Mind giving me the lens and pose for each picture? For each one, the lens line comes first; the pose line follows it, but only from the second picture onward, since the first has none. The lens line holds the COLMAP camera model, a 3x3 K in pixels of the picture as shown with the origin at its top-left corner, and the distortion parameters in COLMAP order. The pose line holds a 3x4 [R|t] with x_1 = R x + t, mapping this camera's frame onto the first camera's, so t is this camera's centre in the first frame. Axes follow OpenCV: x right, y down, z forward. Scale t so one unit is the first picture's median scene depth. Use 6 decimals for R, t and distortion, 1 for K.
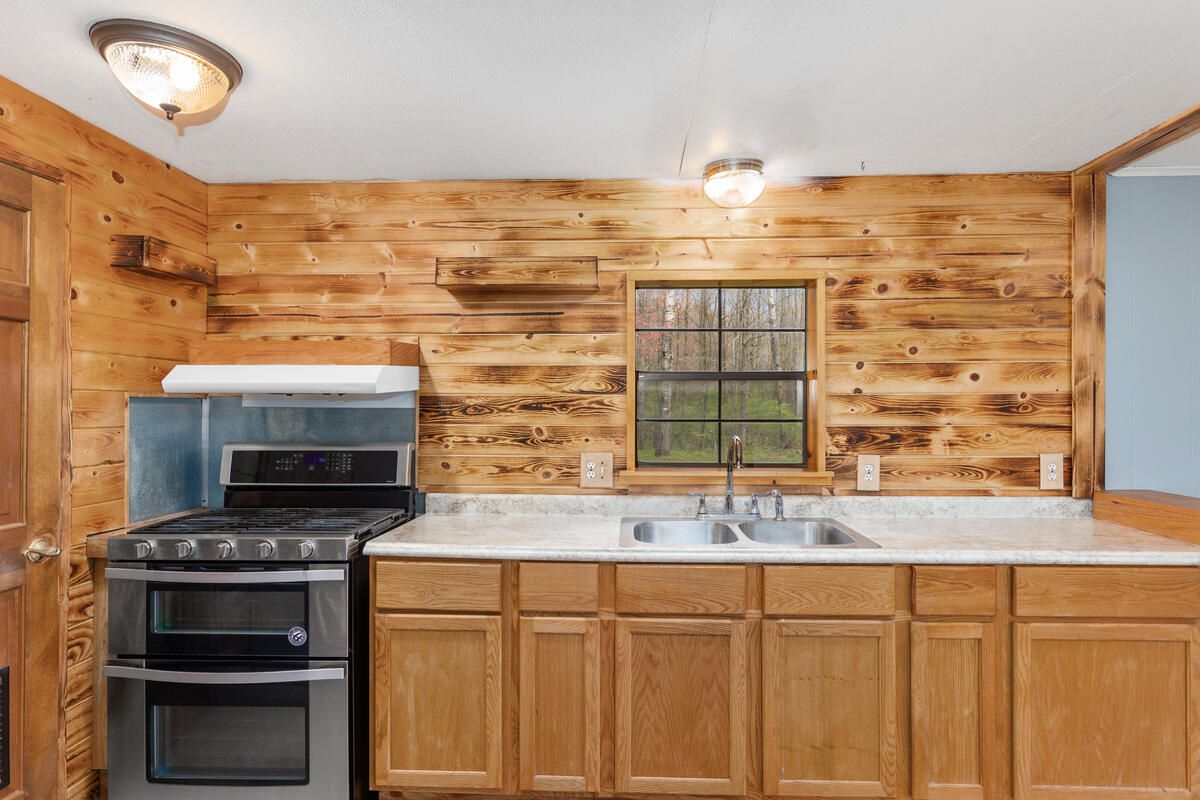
lens RADIAL K [[644.4, 0, 603.2], [0, 644.4, 401.3], [0, 0, 1]] dist [0.001551, -0.001223]
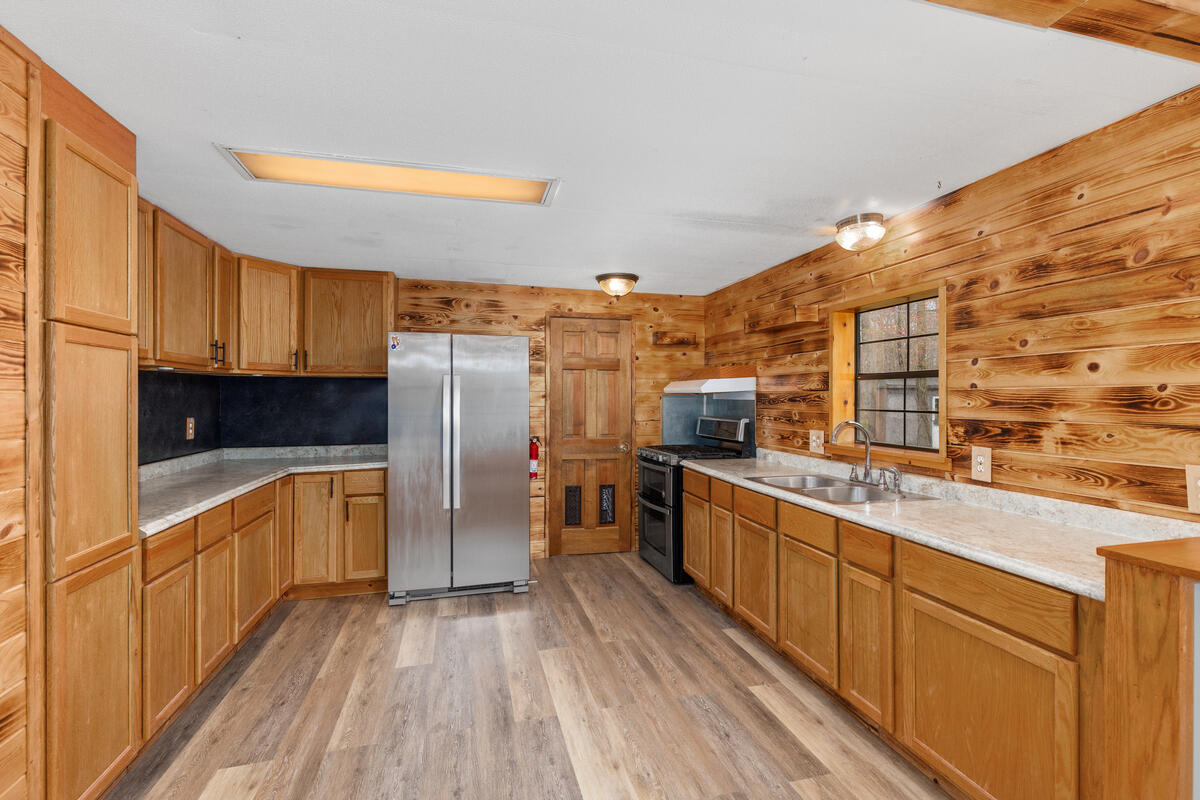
lens RADIAL K [[544.5, 0, 601.4], [0, 544.5, 397.5], [0, 0, 1]] dist [0.001736, 0.000238]
pose [[0.278156, 0.000430, -0.960536, 1.091854], [0.007470, 0.999969, 0.002610, -0.004059], [0.960507, -0.007901, 0.278144, 0.162847]]
